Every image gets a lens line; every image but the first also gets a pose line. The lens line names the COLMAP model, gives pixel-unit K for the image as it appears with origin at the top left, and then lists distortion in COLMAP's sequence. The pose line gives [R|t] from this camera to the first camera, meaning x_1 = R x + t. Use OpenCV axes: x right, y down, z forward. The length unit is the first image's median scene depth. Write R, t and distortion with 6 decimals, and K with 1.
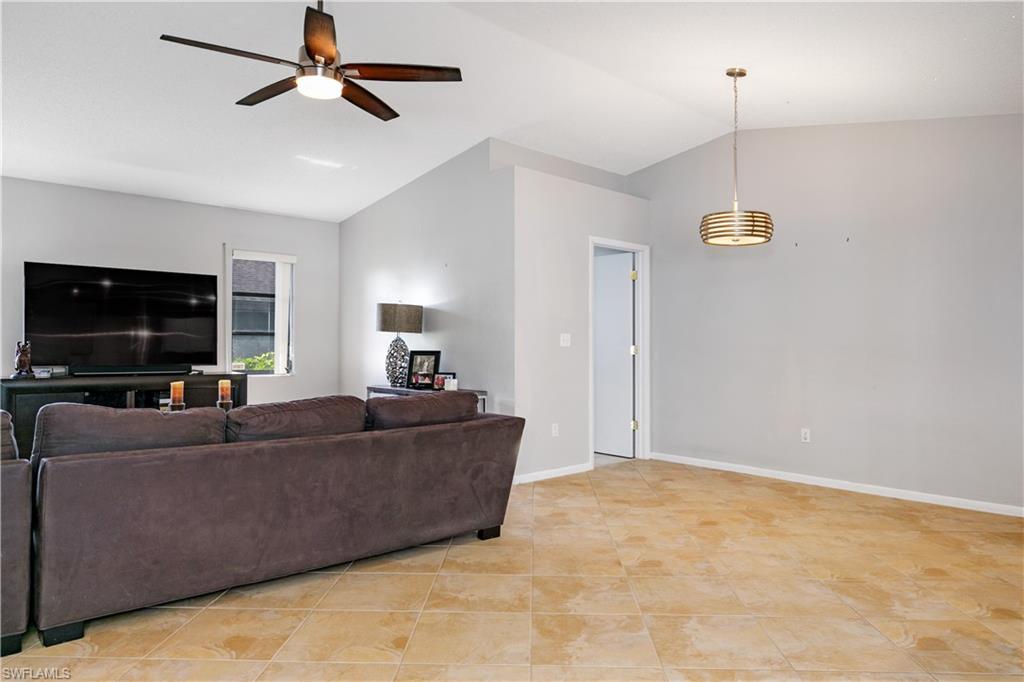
lens RADIAL K [[688.4, 0, 512.2], [0, 688.4, 334.2], [0, 0, 1]] dist [-0.007845, 0.002585]
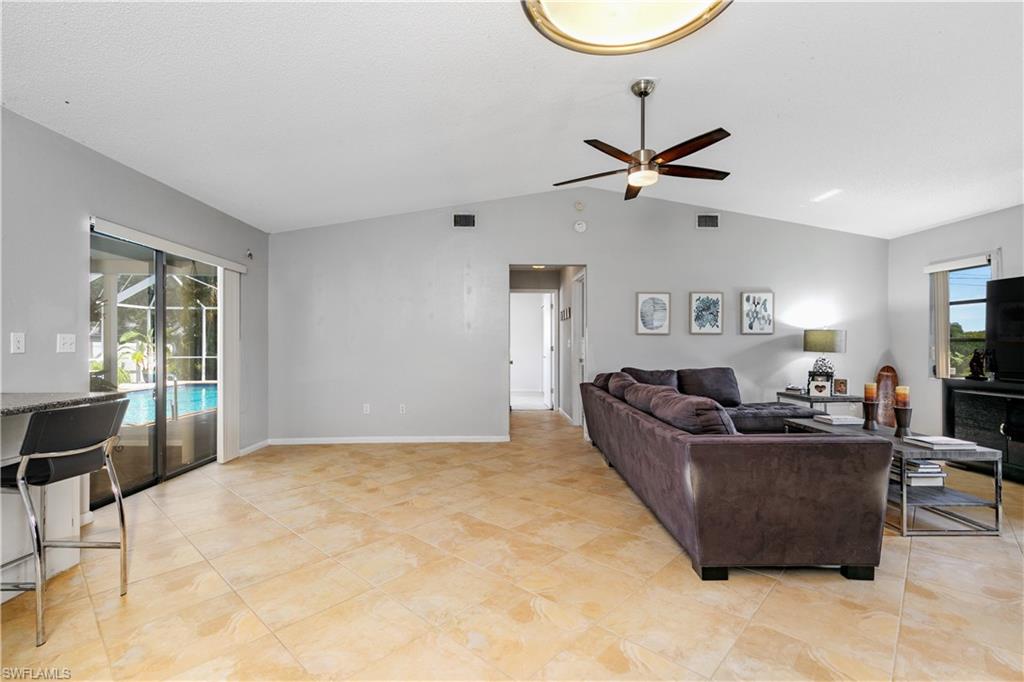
lens RADIAL K [[458.7, 0, 510.9], [0, 458.7, 345.1], [0, 0, 1]] dist [0.006522, -0.002464]
pose [[-0.661985, -0.007072, -0.749484, 0.665114], [0.002627, 0.999927, -0.011756, 0.018019], [0.749512, -0.009751, -0.661919, 1.436601]]
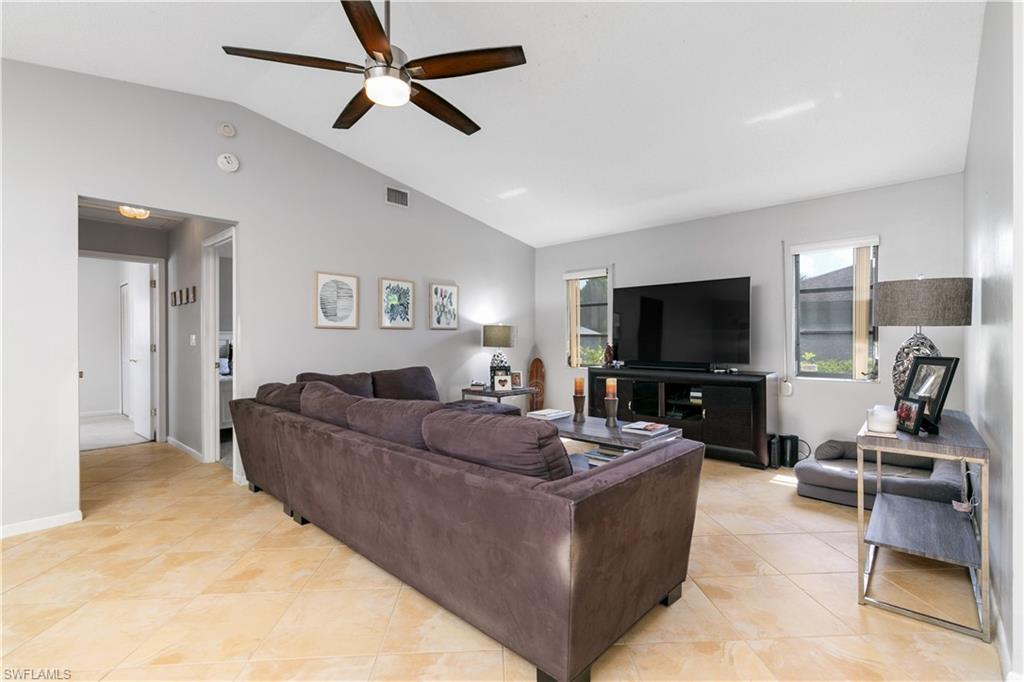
lens RADIAL K [[458.7, 0, 517.1], [0, 458.7, 340.6], [0, 0, 1]] dist [0.006522, -0.002464]
pose [[0.085947, -0.005823, -0.996283, 0.407577], [0.017511, 0.999837, -0.004333, 0.011090], [0.996146, -0.017074, 0.086035, 1.120662]]
